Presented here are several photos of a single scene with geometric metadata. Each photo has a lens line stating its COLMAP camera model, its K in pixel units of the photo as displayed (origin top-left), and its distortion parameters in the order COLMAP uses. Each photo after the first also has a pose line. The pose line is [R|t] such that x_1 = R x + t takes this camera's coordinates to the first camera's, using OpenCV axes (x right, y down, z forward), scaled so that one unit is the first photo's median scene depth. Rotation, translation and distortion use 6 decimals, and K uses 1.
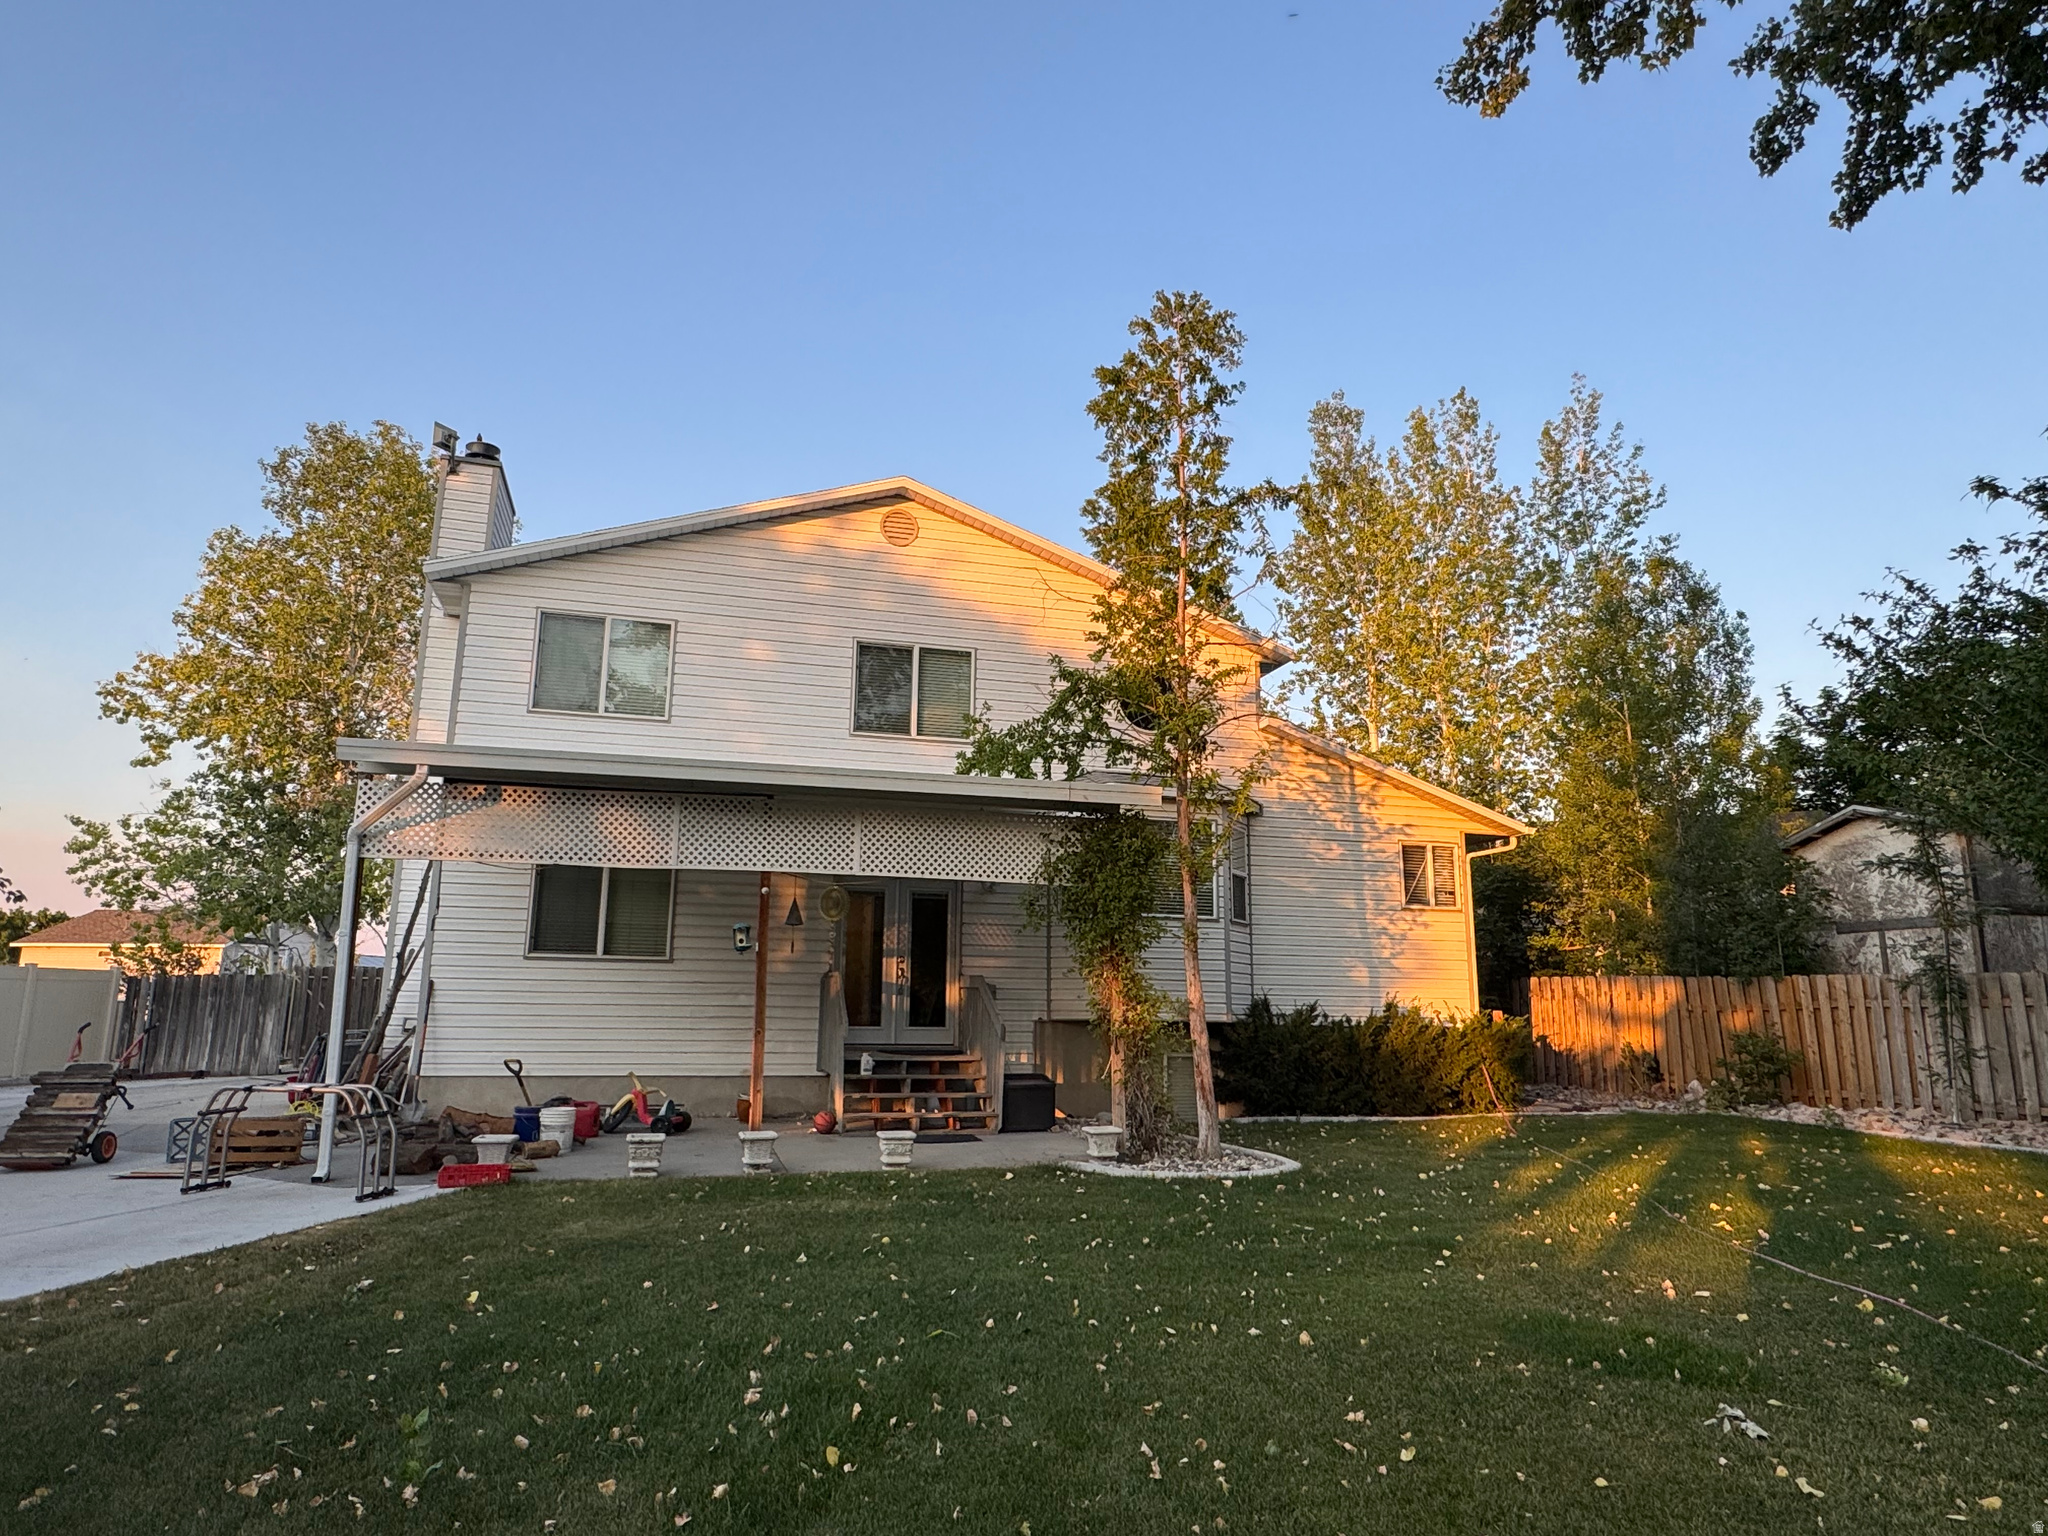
lens RADIAL K [[1196.3, 0, 1020.1], [0, 1196.3, 769.7], [0, 0, 1]] dist [-0.001381, -0.001293]
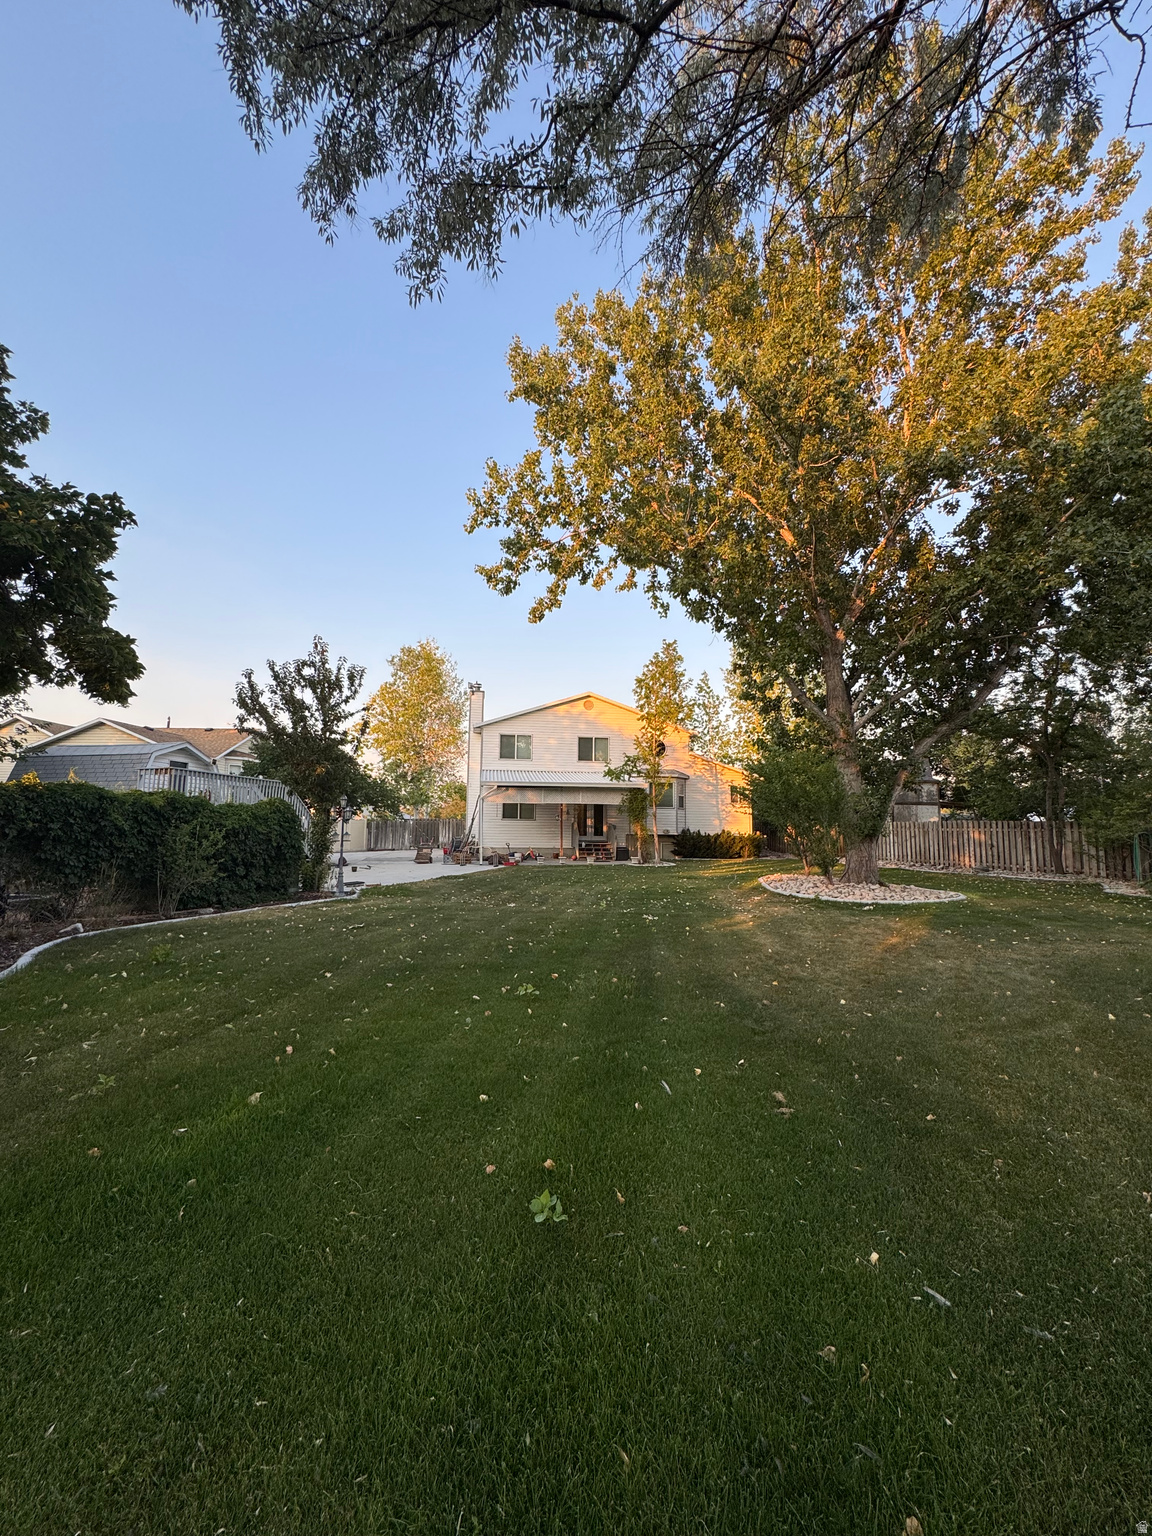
lens RADIAL K [[616.1, 0, 578.4], [0, 616.1, 769.4], [0, 0, 1]] dist [0.000173, 0.000019]
pose [[0.992056, -0.014055, -0.125013, 0.124113], [0.027191, 0.994206, 0.103996, -0.236328], [0.122827, -0.106569, 0.986690, -1.079249]]
